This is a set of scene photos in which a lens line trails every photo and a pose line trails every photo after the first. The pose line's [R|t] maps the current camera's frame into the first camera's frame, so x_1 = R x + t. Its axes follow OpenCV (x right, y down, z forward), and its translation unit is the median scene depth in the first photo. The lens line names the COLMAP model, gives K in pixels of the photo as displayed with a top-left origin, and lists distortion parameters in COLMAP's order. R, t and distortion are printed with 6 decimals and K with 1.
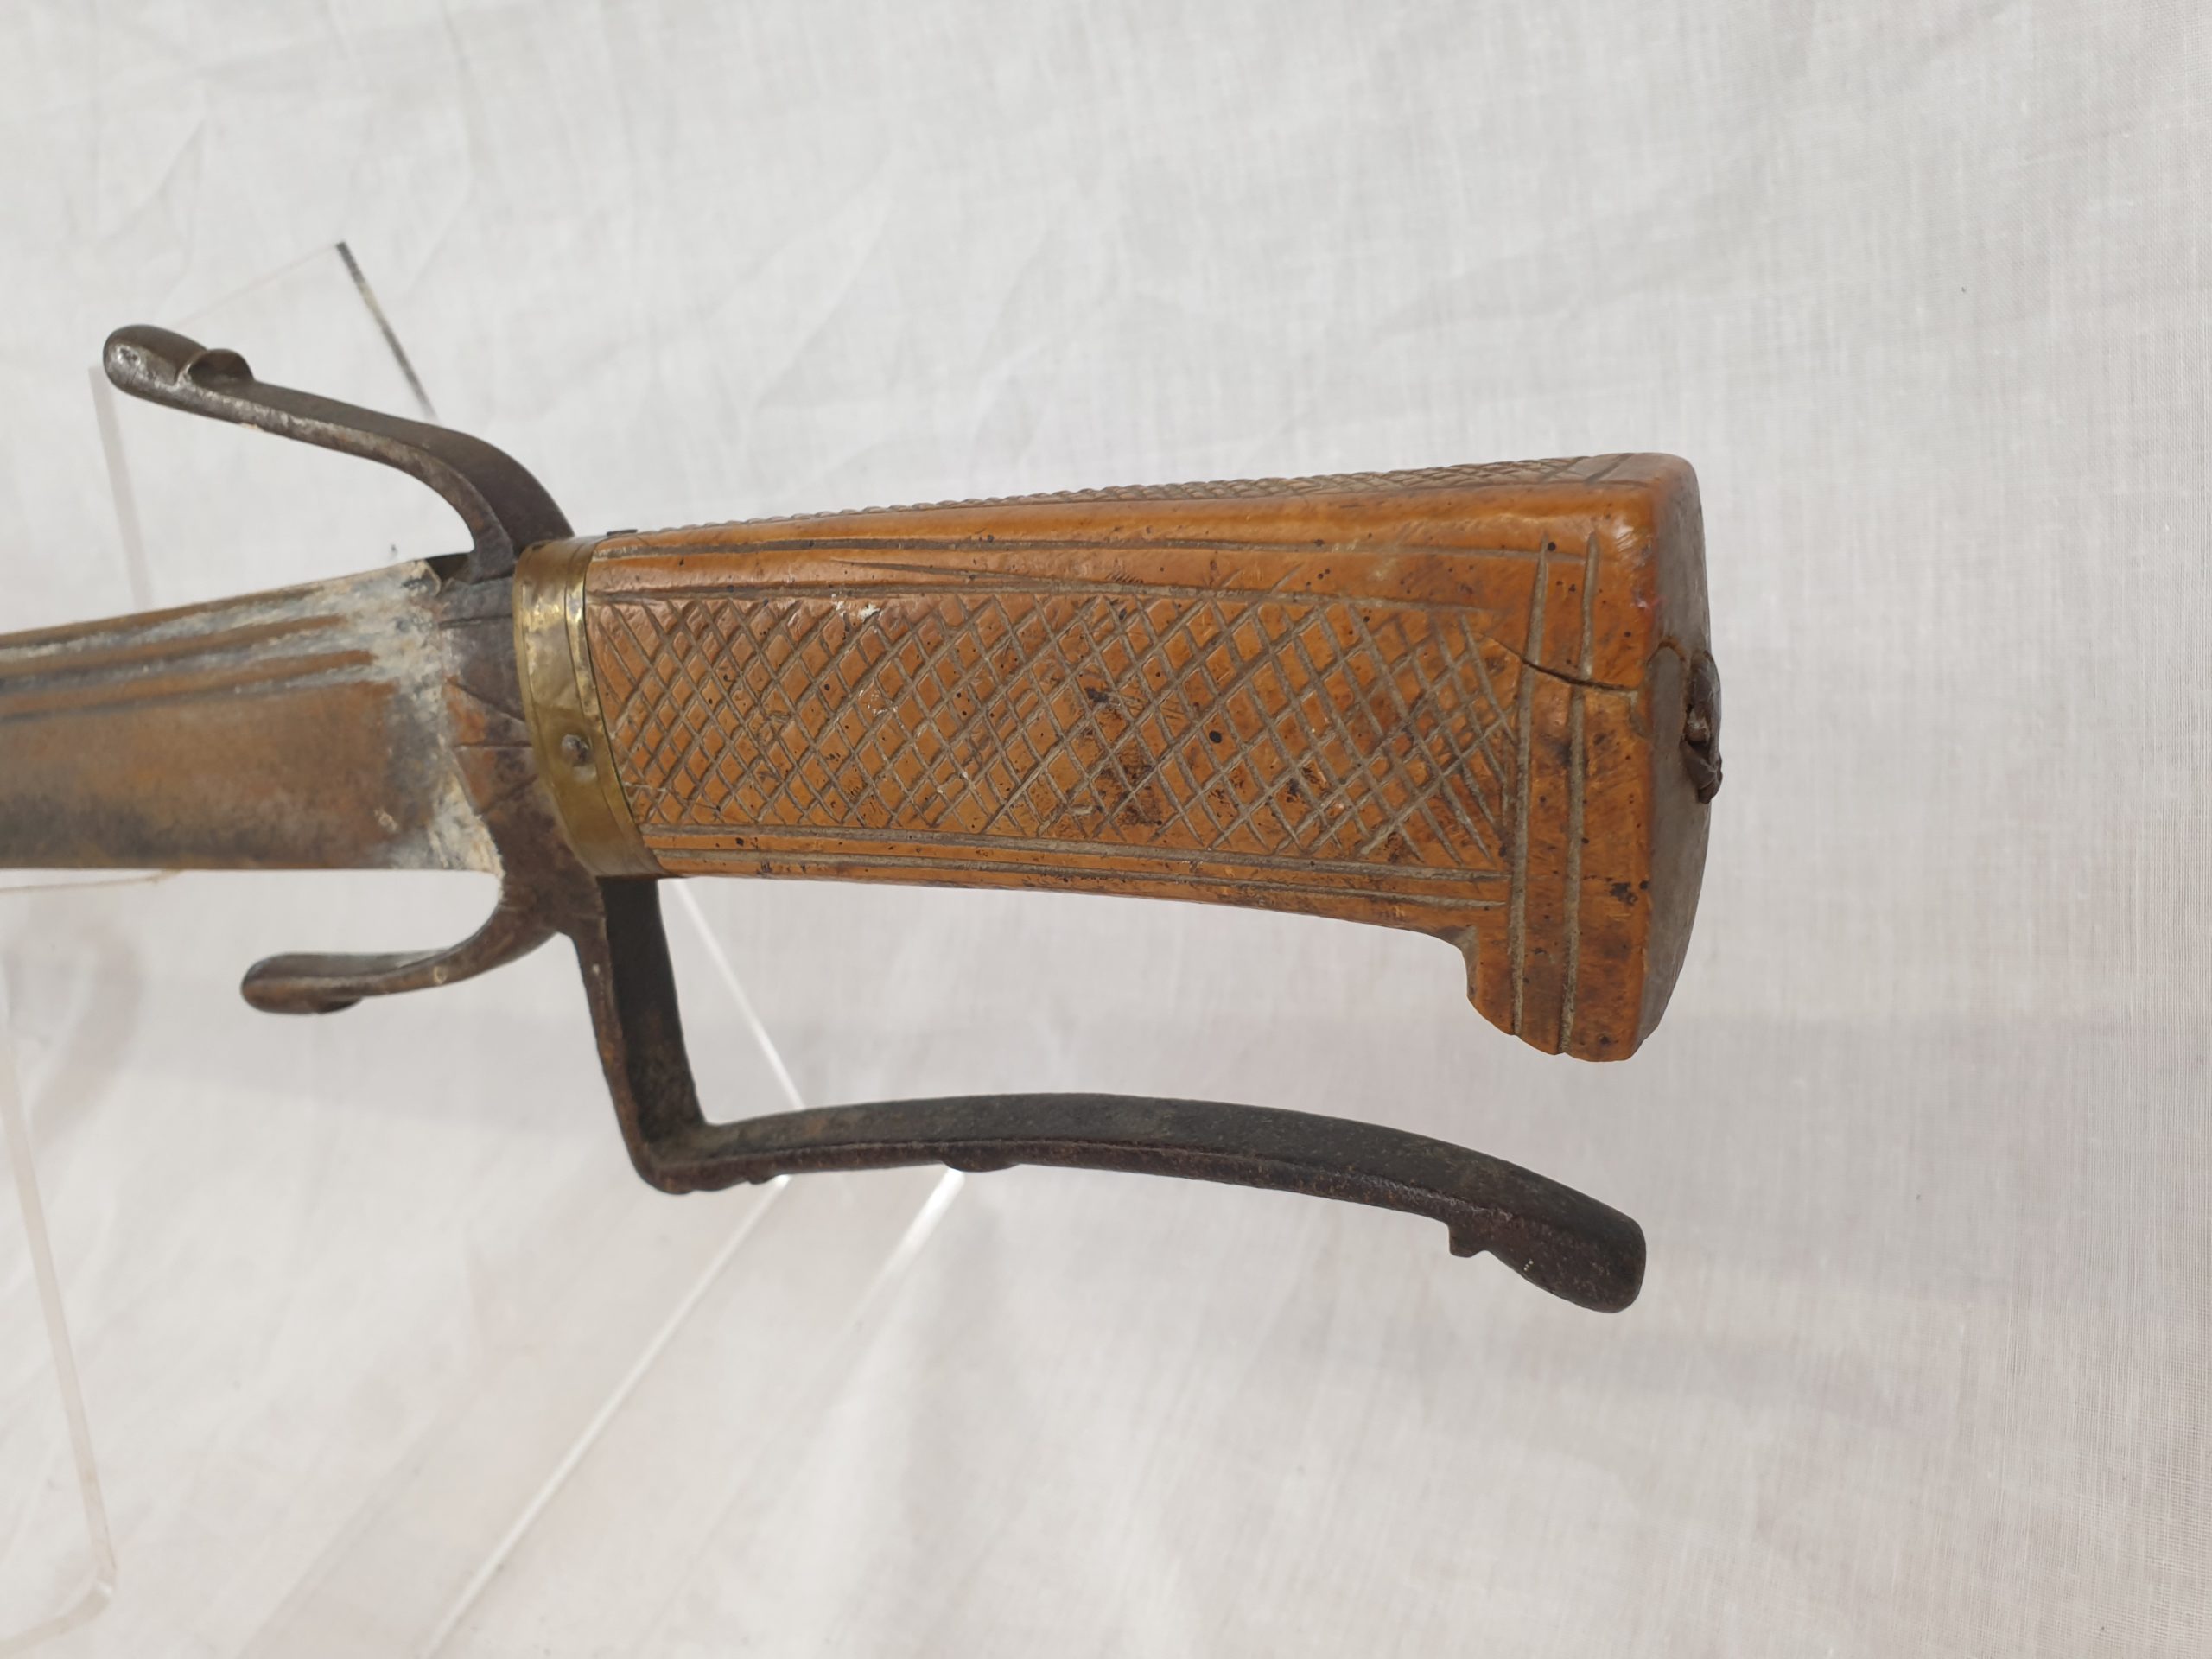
lens RADIAL K [[1624.3, 0, 1084.5], [0, 1624.3, 819.1], [0, 0, 1]] dist [-0.027678, 0.012614]
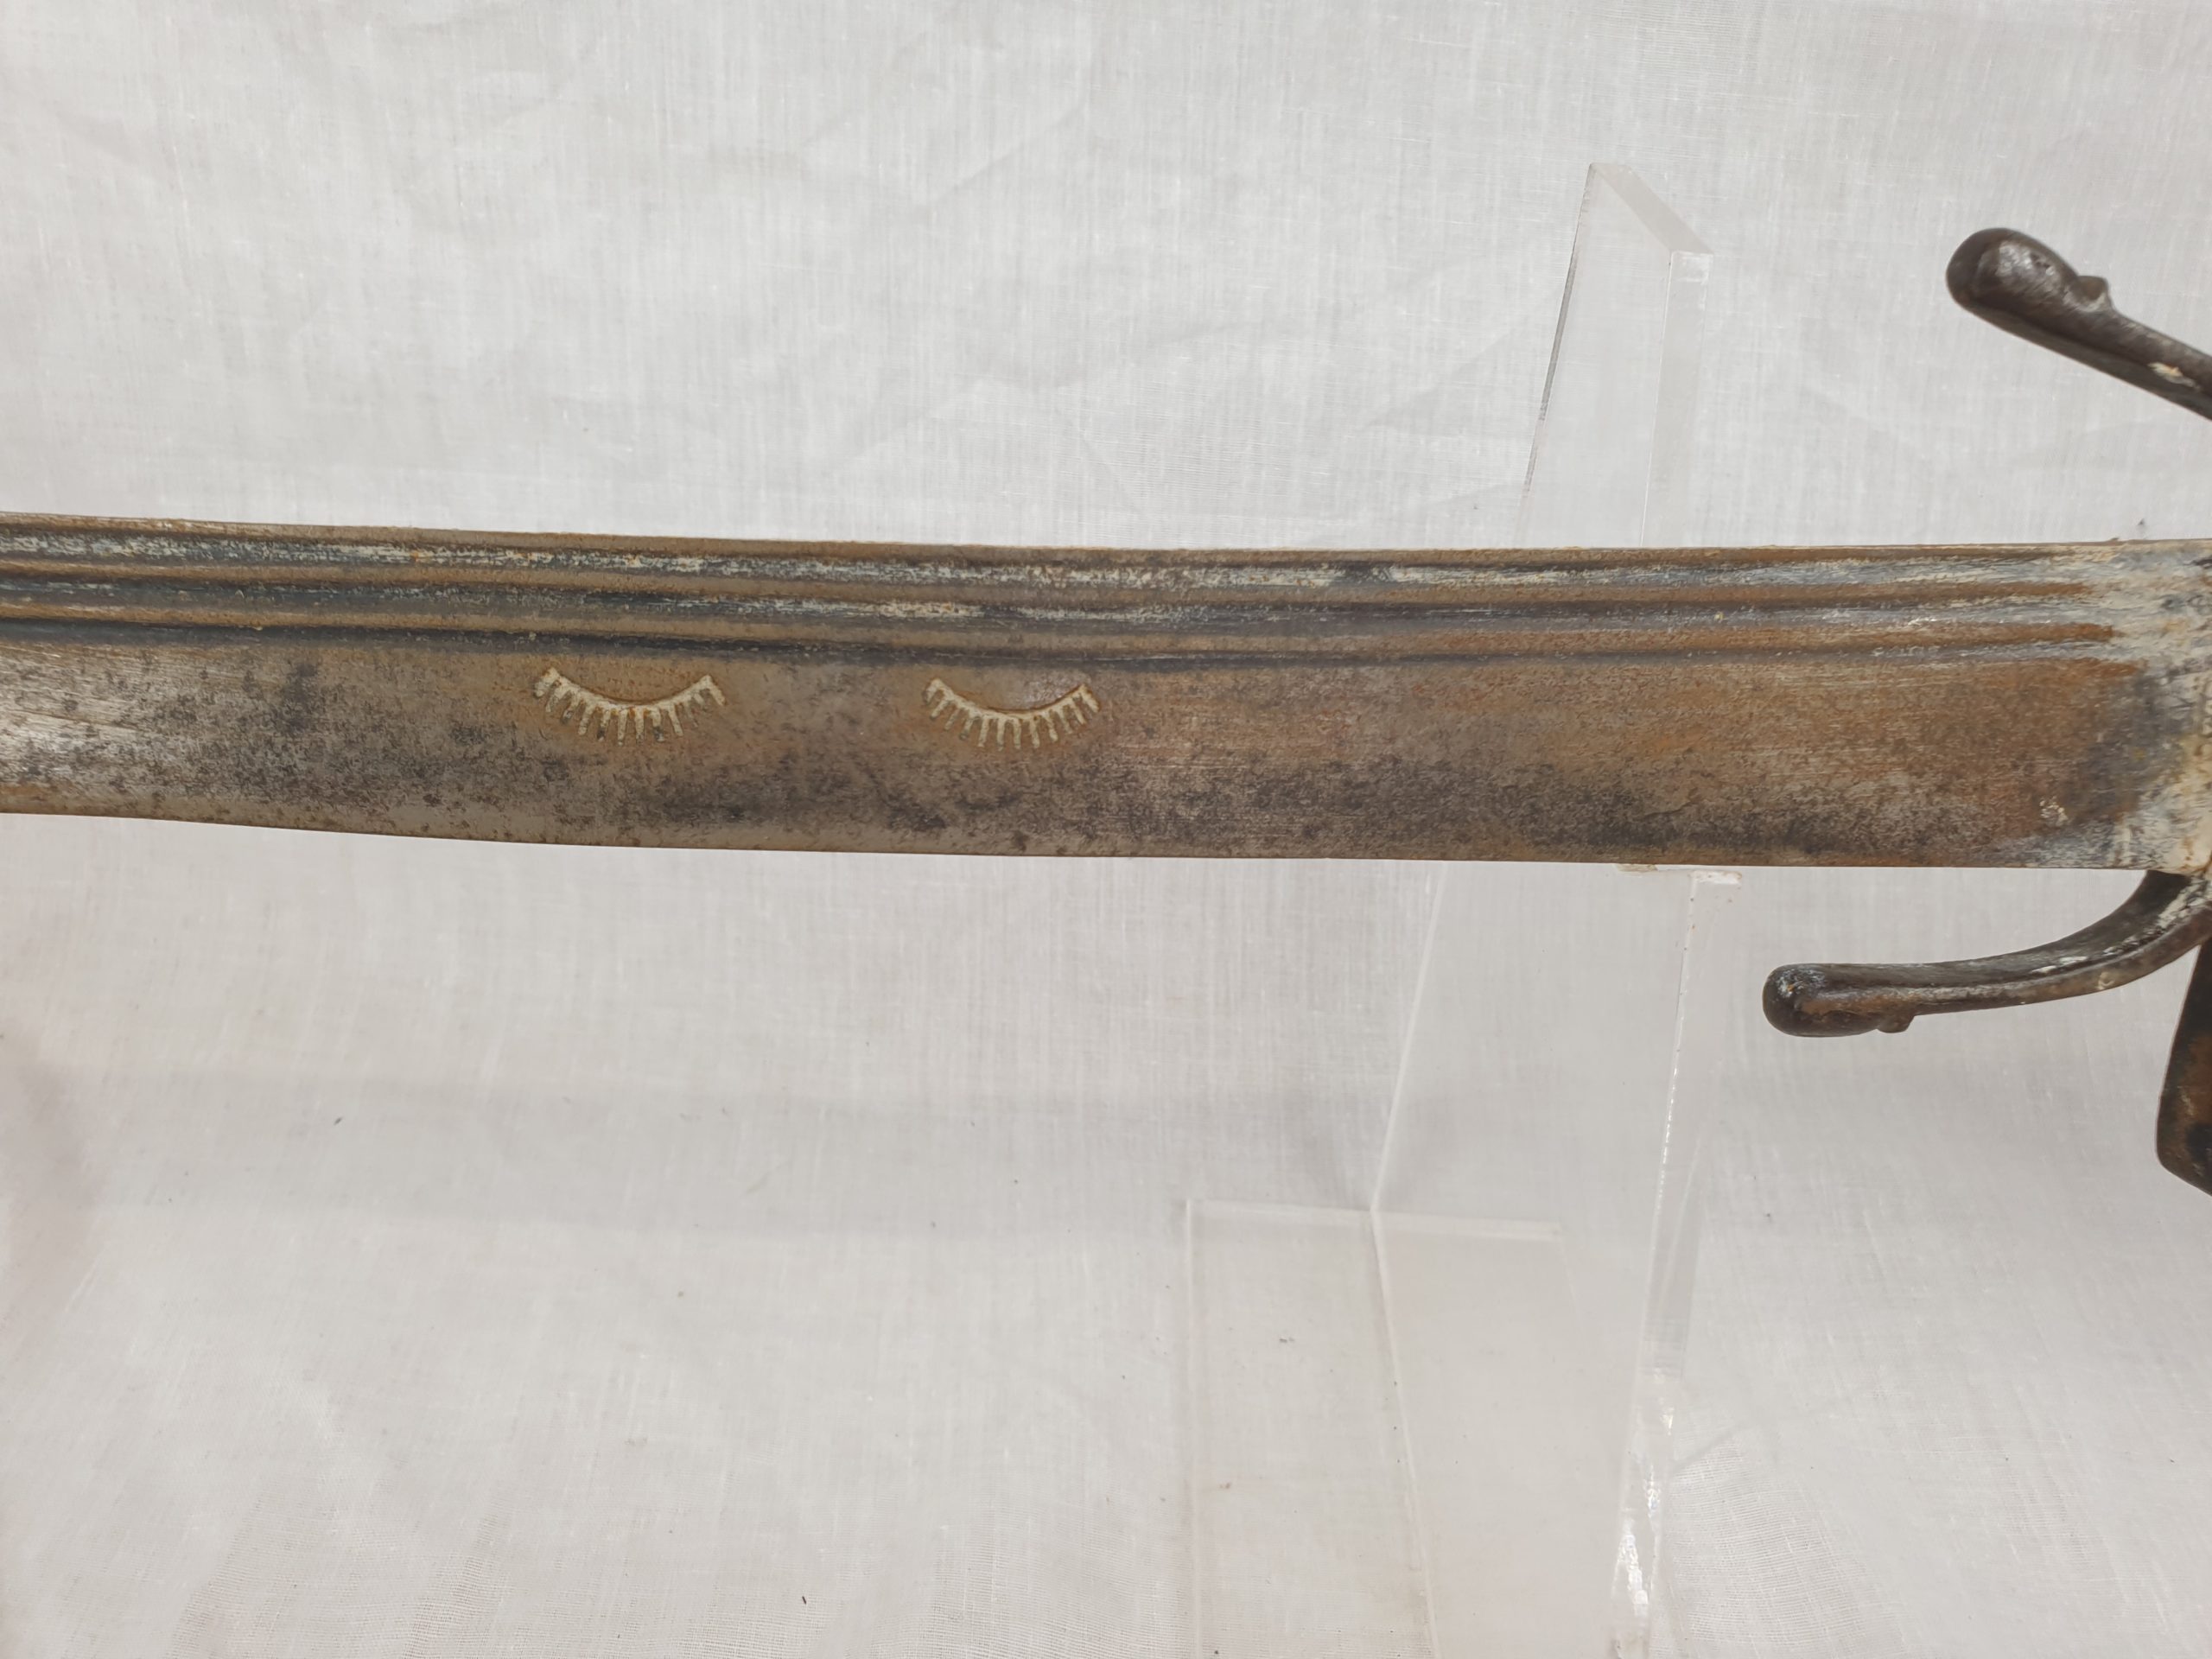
lens RADIAL K [[1624.3, 0, 1141.8], [0, 1624.3, 841.7], [0, 0, 1]] dist [-0.027678, 0.012614]
pose [[0.875912, 0.057654, 0.479014, -1.753993], [-0.027773, 0.997213, -0.069241, 0.126099], [-0.481671, 0.047345, 0.875072, 0.592590]]
